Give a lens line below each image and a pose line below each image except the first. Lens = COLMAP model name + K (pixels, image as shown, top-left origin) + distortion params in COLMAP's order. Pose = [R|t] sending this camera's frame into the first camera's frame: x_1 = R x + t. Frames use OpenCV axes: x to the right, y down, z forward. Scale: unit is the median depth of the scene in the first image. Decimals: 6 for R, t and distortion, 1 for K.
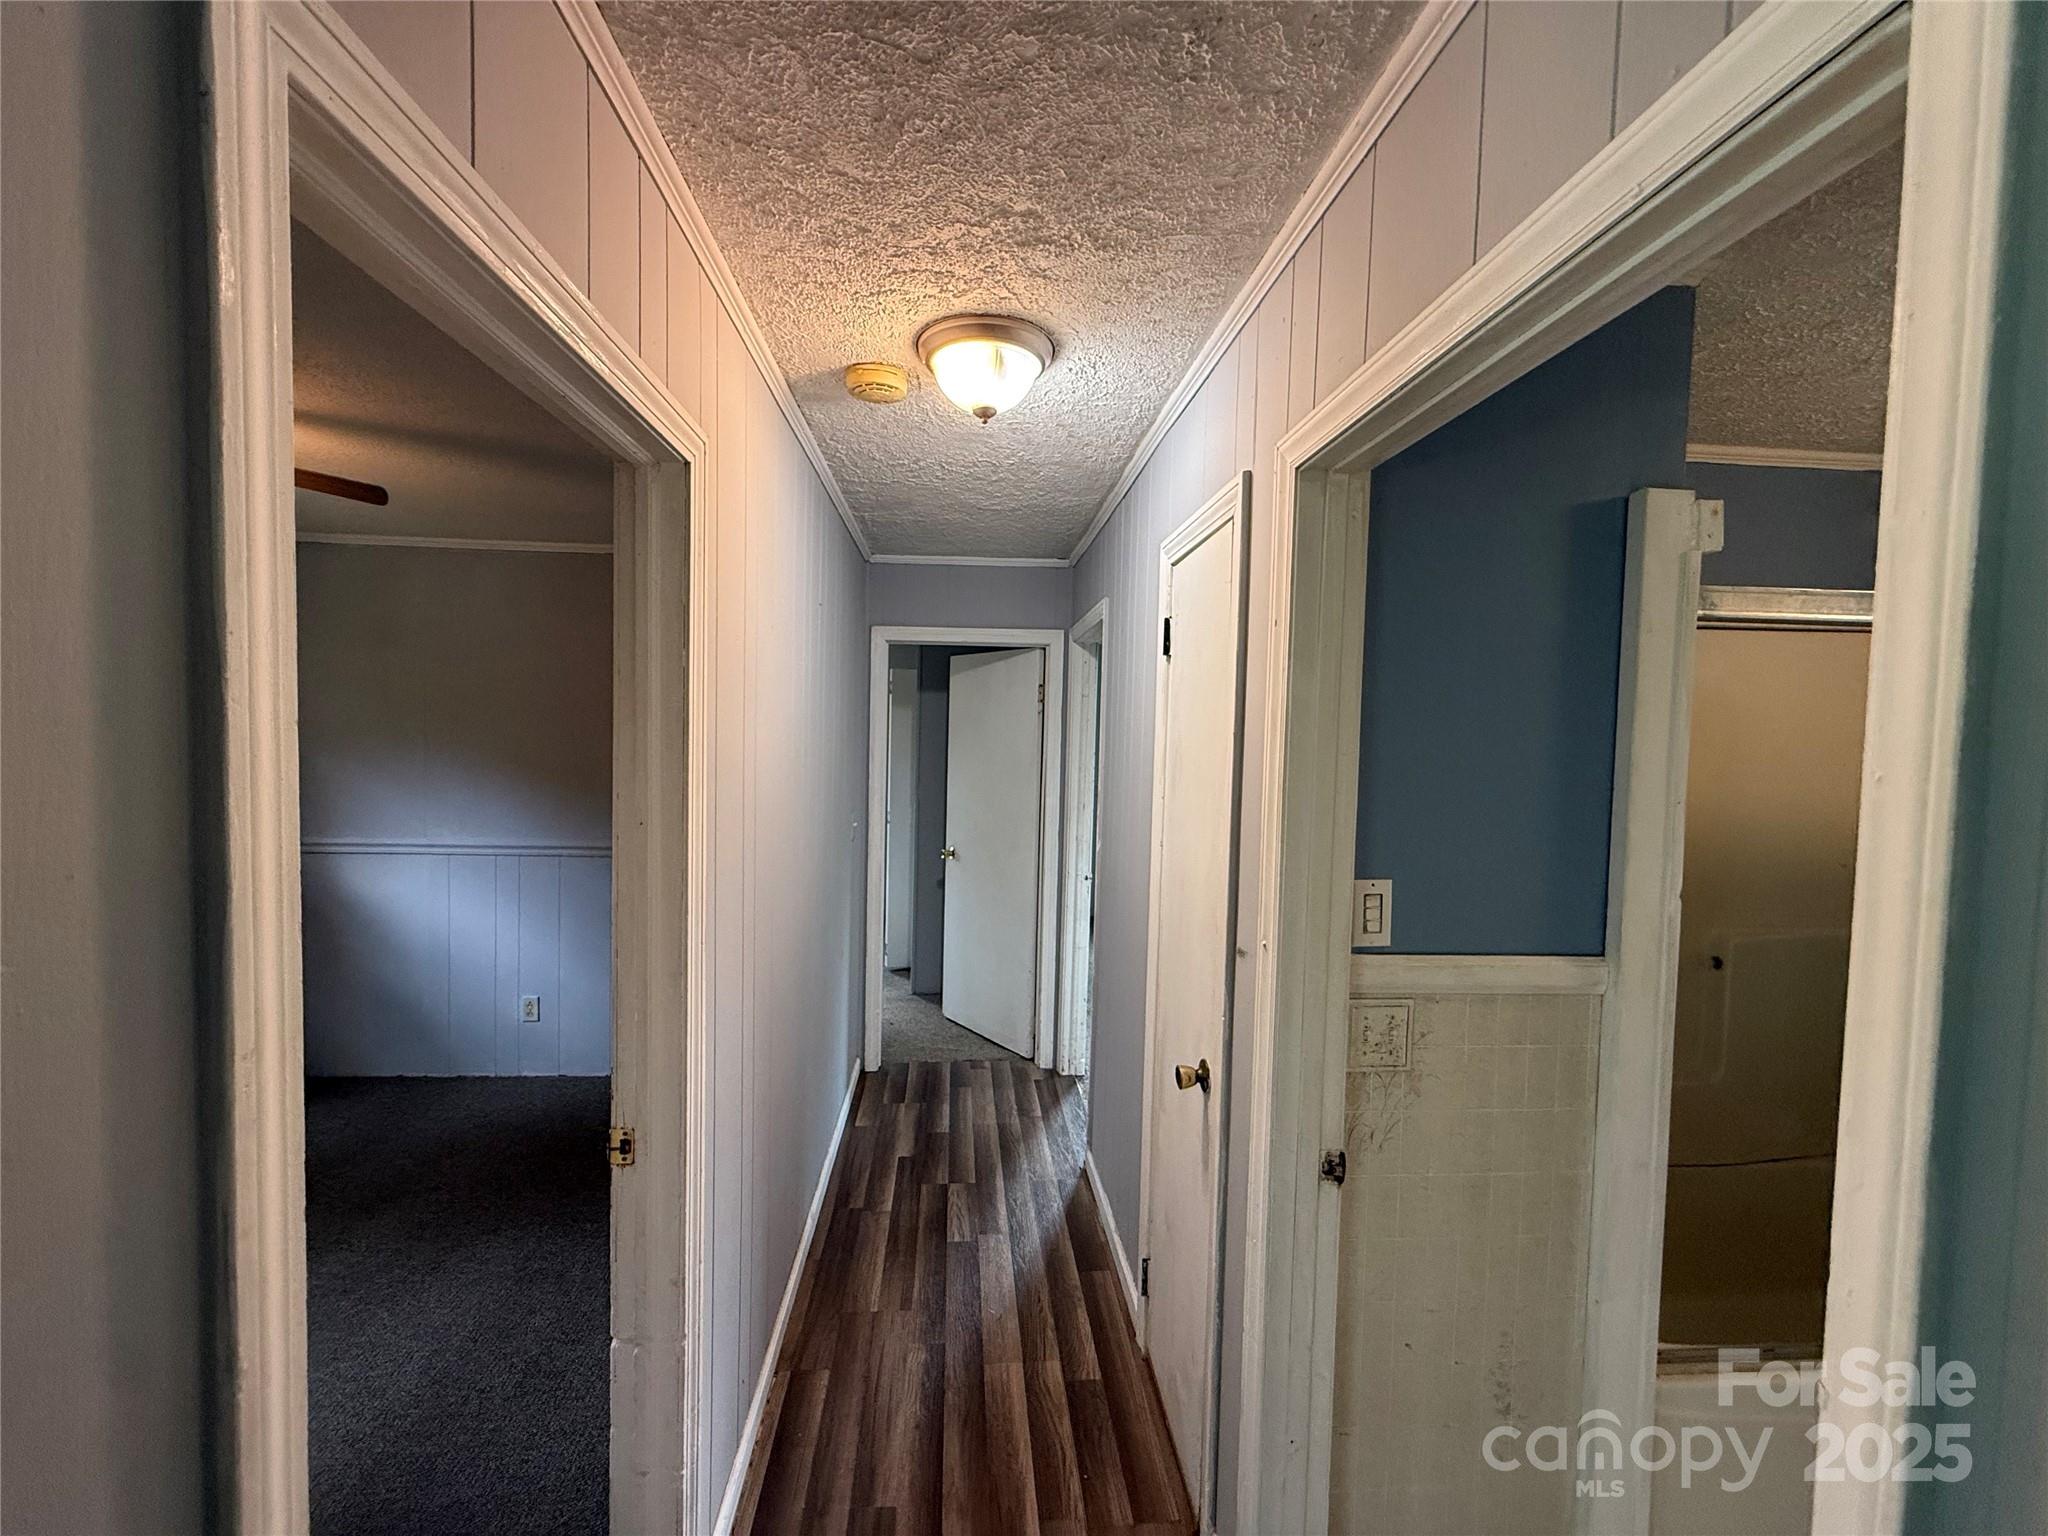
lens RADIAL K [[817.0, 0, 1025.0], [0, 817.0, 765.7], [0, 0, 1]] dist [0.003398, -0.000429]
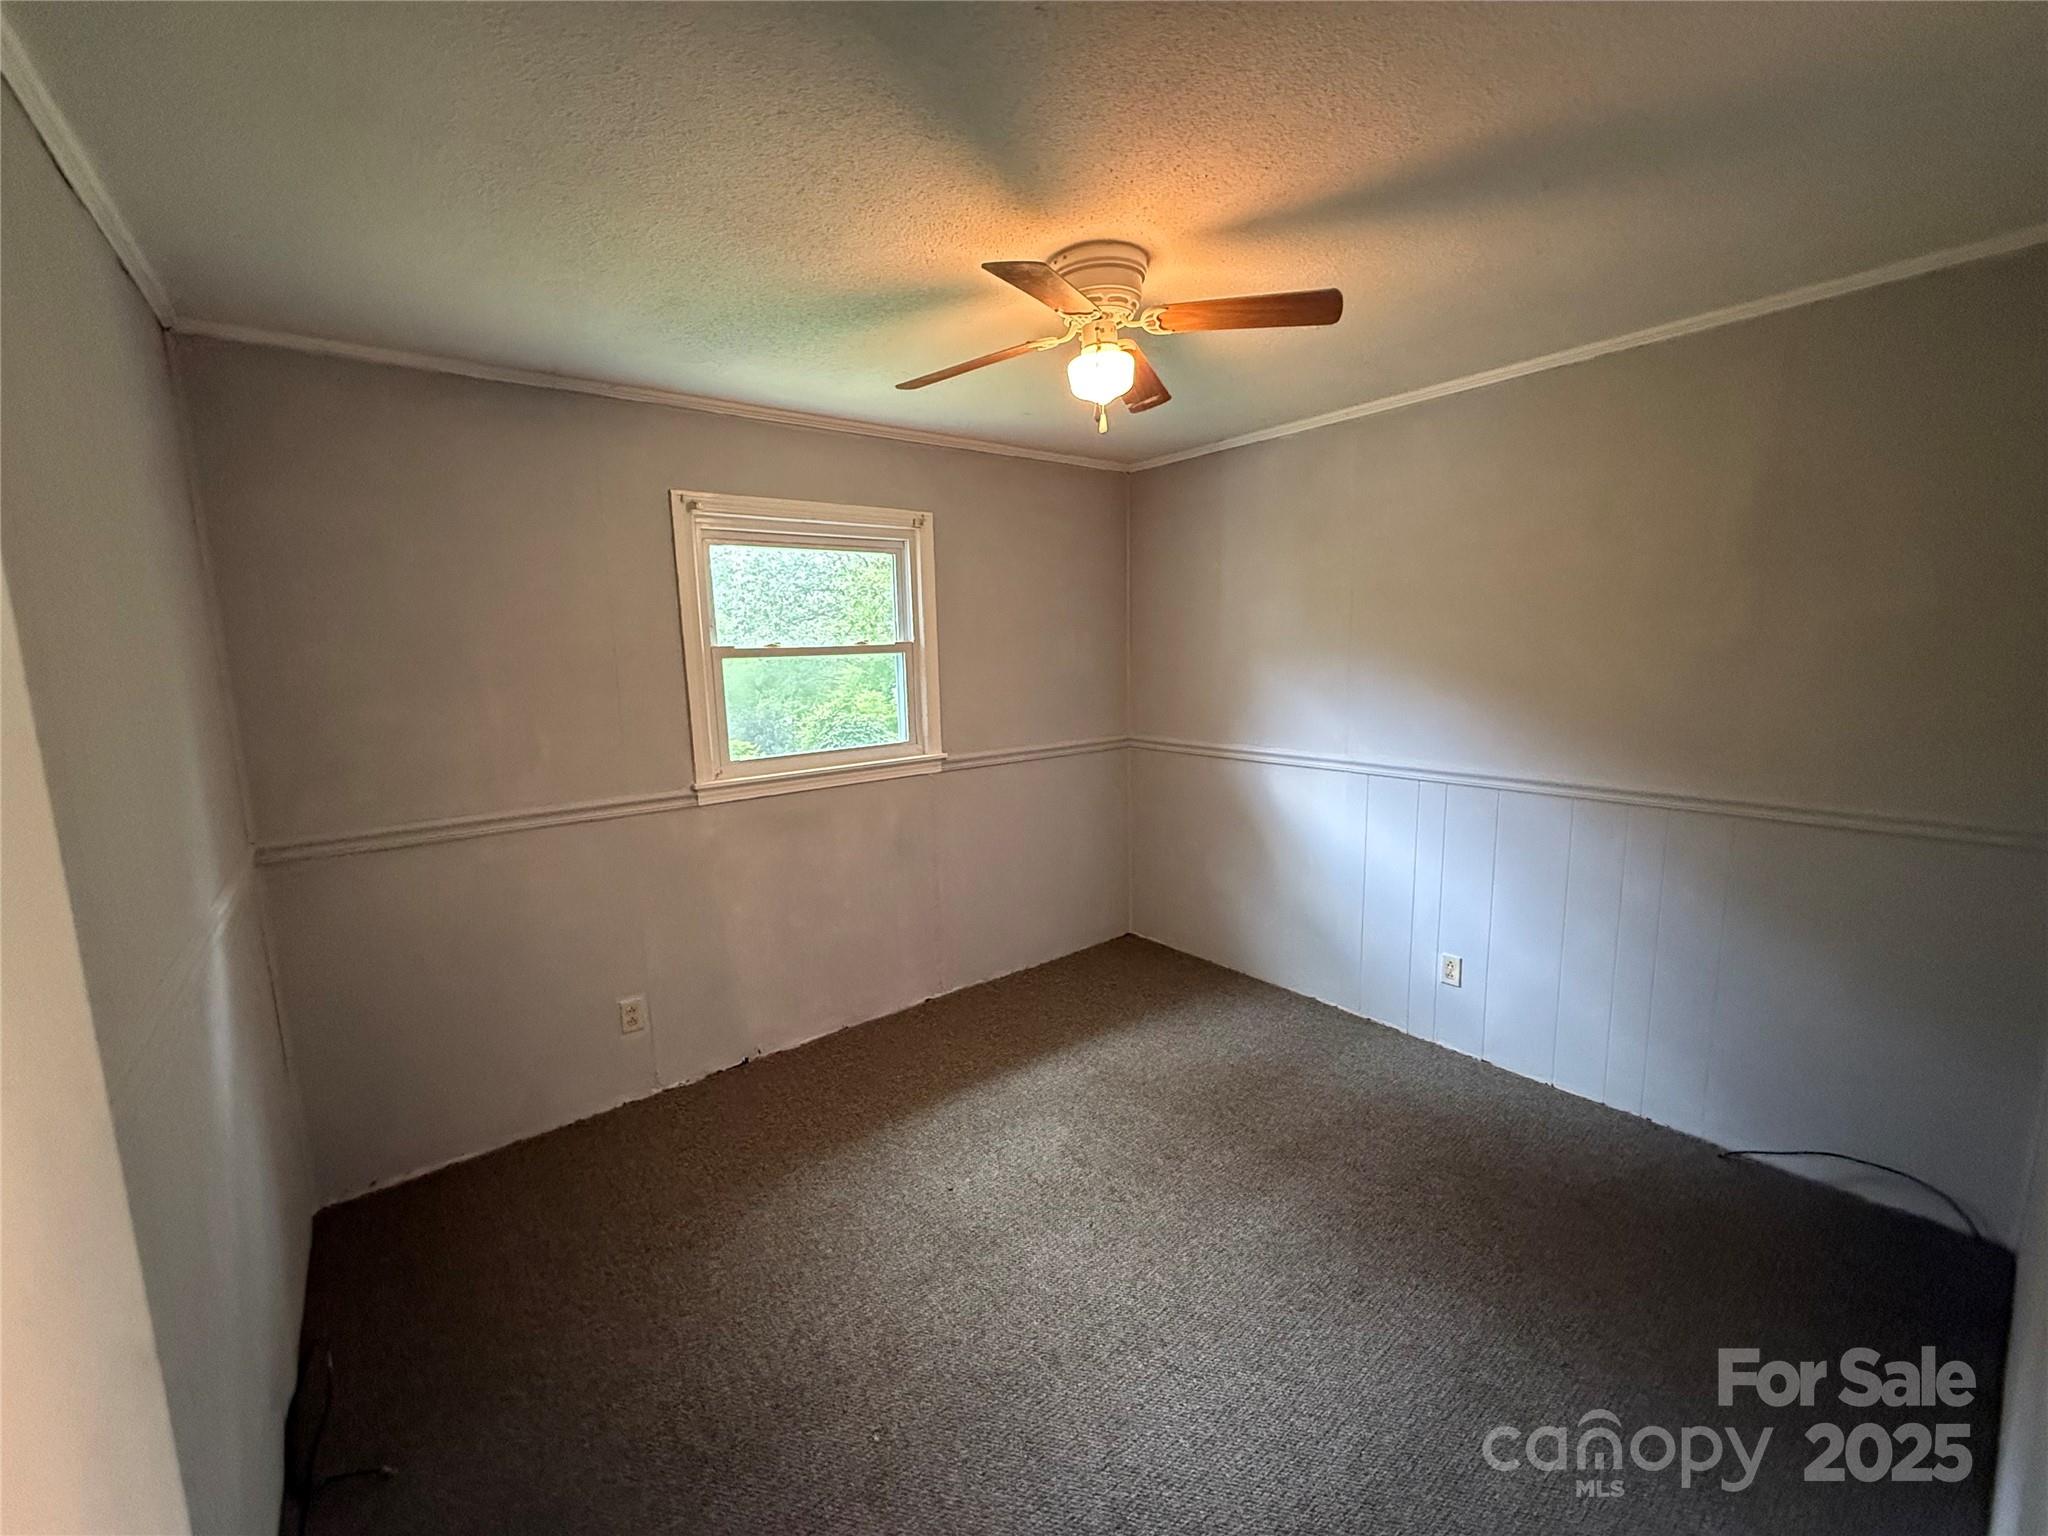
lens RADIAL K [[817.0, 0, 1031.1], [0, 817.0, 754.7], [0, 0, 1]] dist [0.003398, -0.000429]
pose [[0.562925, 0.066108, -0.823860, -0.400098], [-0.002964, 0.996951, 0.077972, 0.043976], [0.826502, -0.041451, 0.561405, 0.448092]]
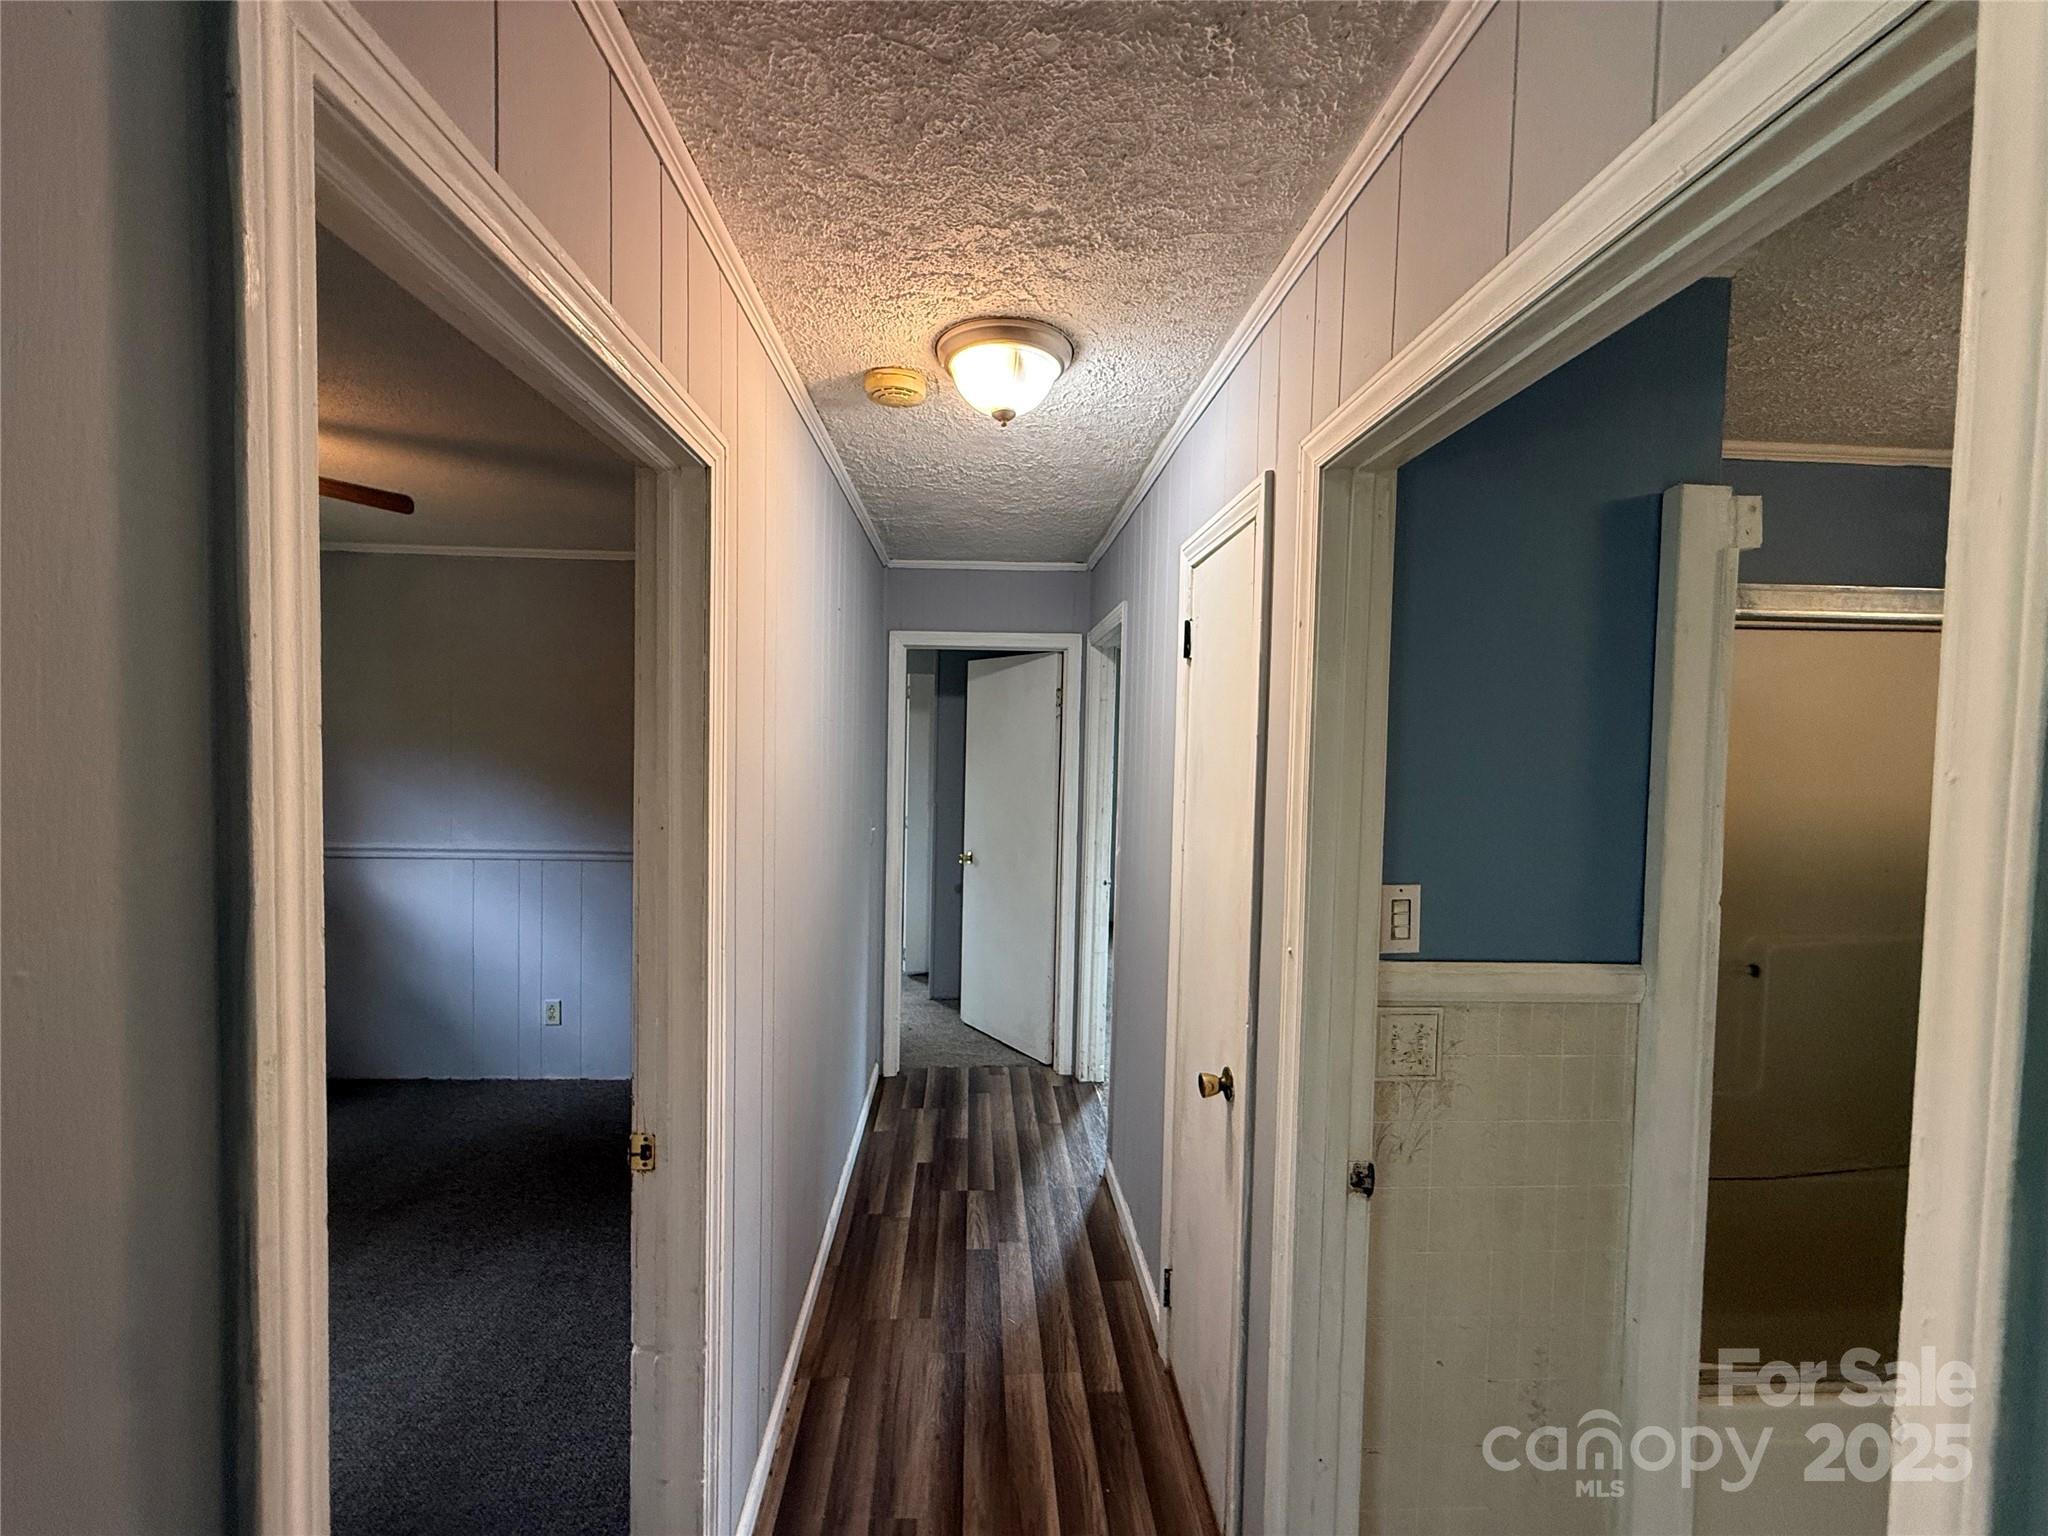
lens RADIAL K [[817.0, 0, 1024.5], [0, 817.0, 765.4], [0, 0, 1]] dist [0.003398, -0.000429]
pose [[0.999777, -0.001989, -0.021039, -0.004874], [0.001860, 0.999979, -0.006159, 0.000987], [0.021050, 0.006119, 0.999760, 0.008996]]
